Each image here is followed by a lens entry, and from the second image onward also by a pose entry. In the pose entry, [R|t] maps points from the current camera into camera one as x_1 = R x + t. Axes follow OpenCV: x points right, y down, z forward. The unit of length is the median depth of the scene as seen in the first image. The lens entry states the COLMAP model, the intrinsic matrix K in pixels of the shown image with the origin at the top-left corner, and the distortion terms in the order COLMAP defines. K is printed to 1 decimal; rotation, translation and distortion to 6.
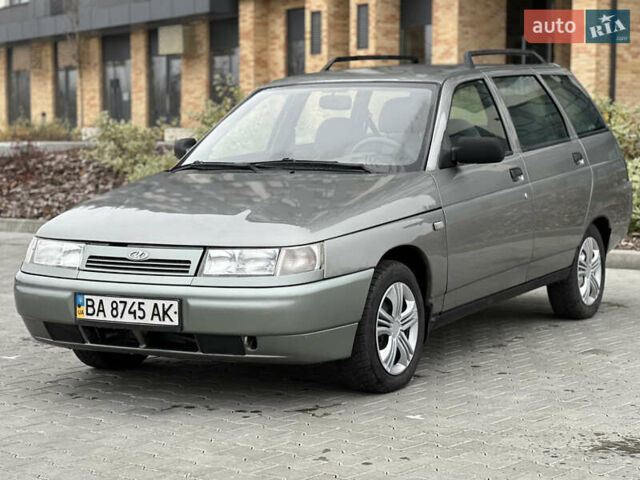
lens RADIAL K [[1435.5, 0, 320.0], [0, 1435.5, 240.0], [0, 0, 1]] dist [0.034806, 3.150198]
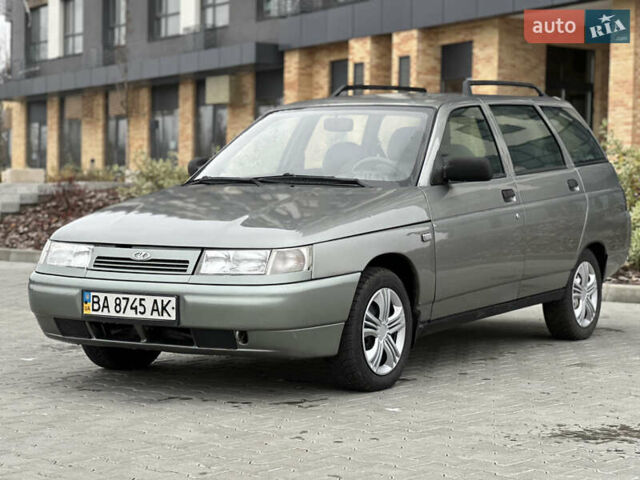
lens RADIAL K [[1435.5, 0, 320.0], [0, 1435.5, 240.0], [0, 0, 1]] dist [0.034806, 3.150198]
pose [[0.999220, 0.018568, -0.034853, 0.044150], [-0.019920, 0.999047, -0.038846, 0.037881], [0.034099, 0.039510, 0.998637, -0.069033]]
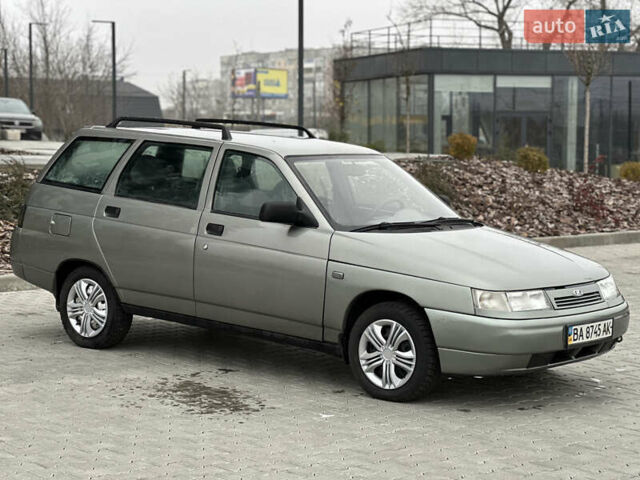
lens RADIAL K [[1435.5, 0, 320.0], [0, 1435.5, 240.0], [0, 0, 1]] dist [0.034806, 3.150198]
pose [[0.147764, -0.065929, 0.986823, -1.536574], [0.057471, 0.996662, 0.057980, -0.135387], [-0.987351, 0.048147, 0.151059, 1.030817]]
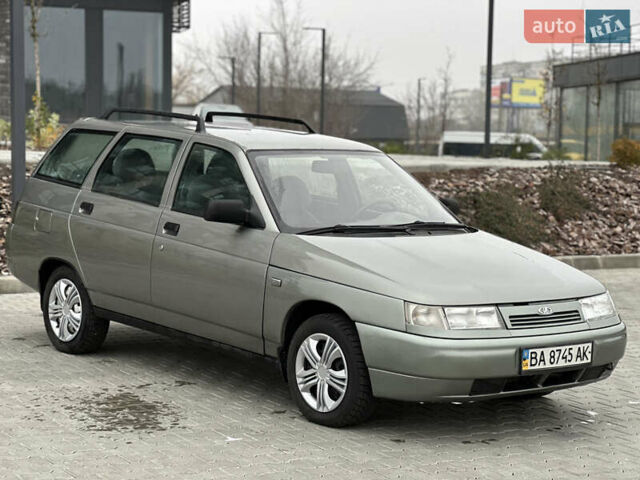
lens RADIAL K [[1435.5, 0, 320.0], [0, 1435.5, 240.0], [0, 0, 1]] dist [0.034806, 3.150198]
pose [[0.327099, -0.052736, 0.943518, -1.324163], [0.040410, 0.998309, 0.041789, -0.106692], [-0.944126, 0.024458, 0.328677, 0.777876]]
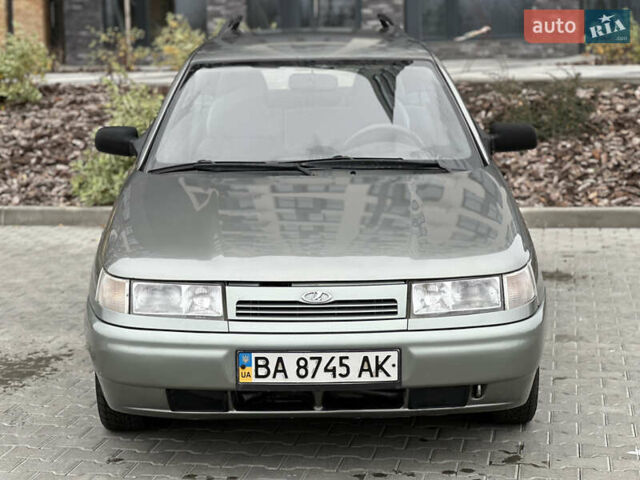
lens RADIAL K [[1435.5, 0, 320.0], [0, 1435.5, 240.0], [0, 0, 1]] dist [0.034806, 3.150198]
pose [[0.864615, -0.073485, 0.497033, -0.517397], [0.044452, 0.996555, 0.070011, -0.076176], [-0.500466, -0.038438, 0.864903, 0.310906]]
